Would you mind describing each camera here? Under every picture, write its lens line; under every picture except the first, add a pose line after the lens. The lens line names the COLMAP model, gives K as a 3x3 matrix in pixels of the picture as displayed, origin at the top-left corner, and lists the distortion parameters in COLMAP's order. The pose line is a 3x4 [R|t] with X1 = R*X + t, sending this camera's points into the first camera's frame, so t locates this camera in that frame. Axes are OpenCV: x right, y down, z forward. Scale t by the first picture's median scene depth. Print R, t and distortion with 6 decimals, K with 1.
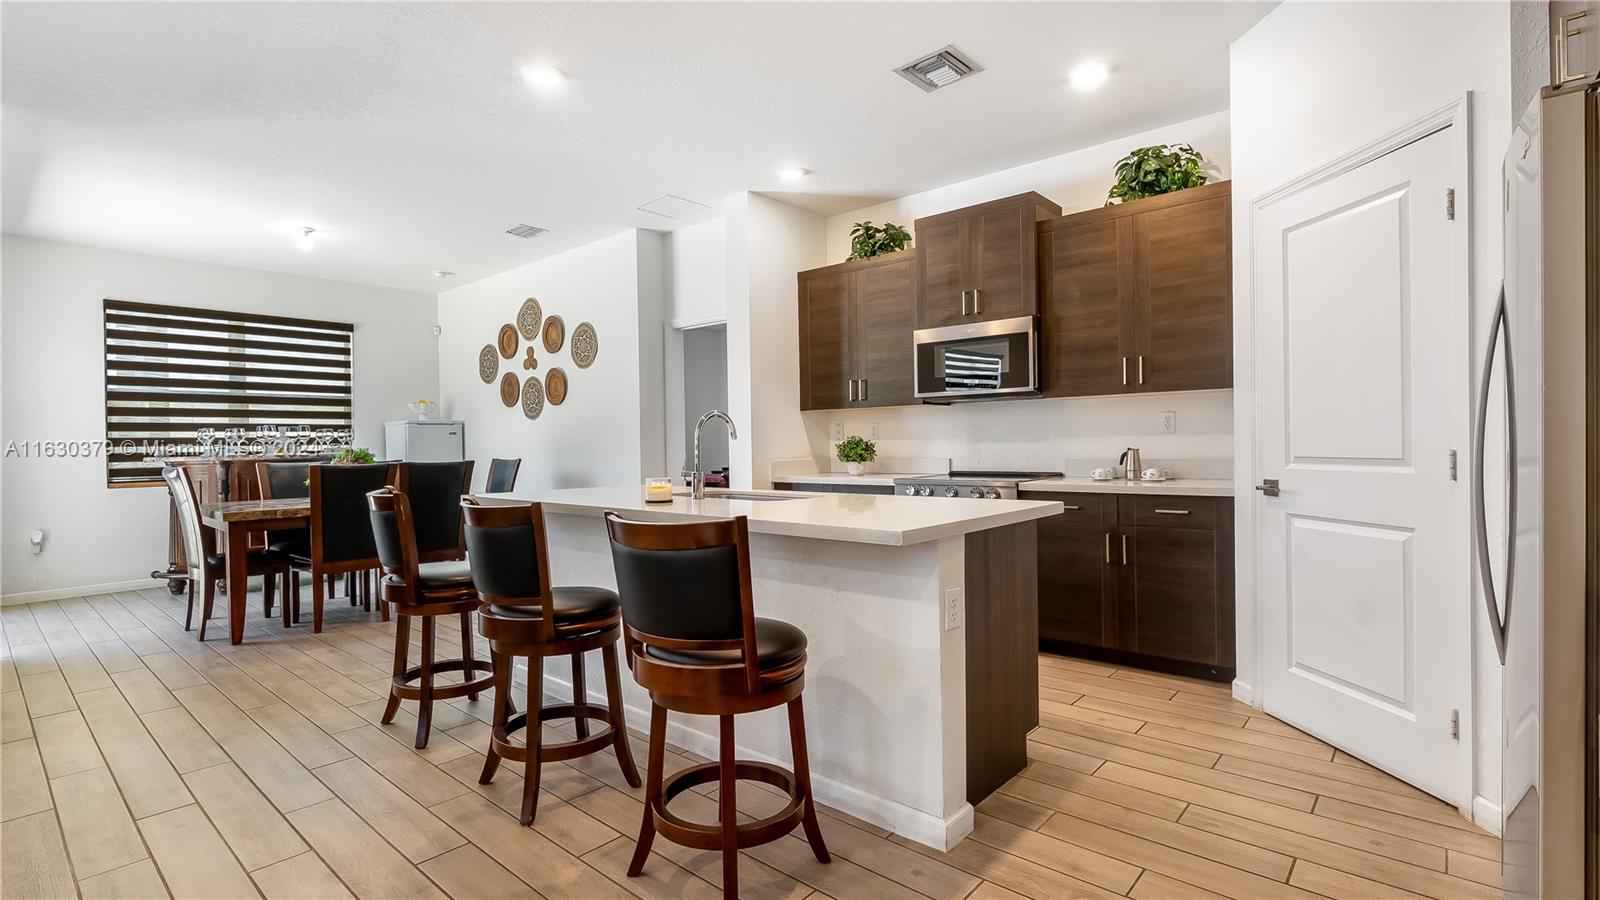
lens RADIAL K [[736.1, 0, 793.7], [0, 736.1, 450.1], [0, 0, 1]] dist [-0.008915, 0.002245]
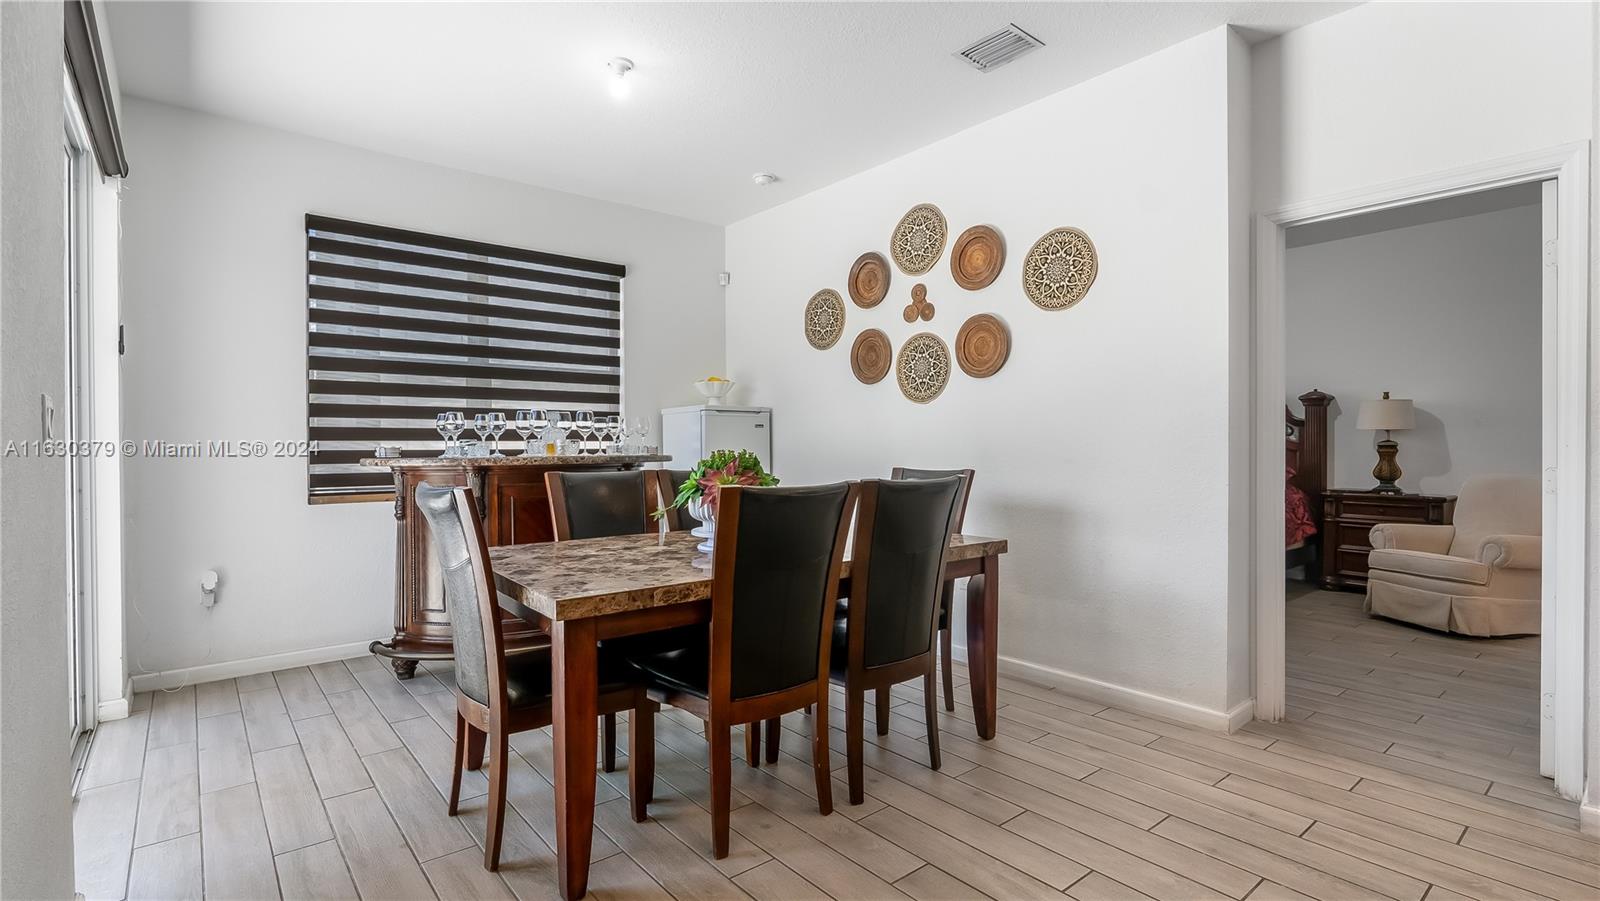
lens RADIAL K [[736.1, 0, 793.9], [0, 736.1, 450.1], [0, 0, 1]] dist [-0.008915, 0.002245]
pose [[0.987028, 0.011574, -0.160132, -0.387251], [-0.011368, 0.999933, 0.002198, -0.002509], [0.160146, -0.000349, 0.987093, 0.404605]]
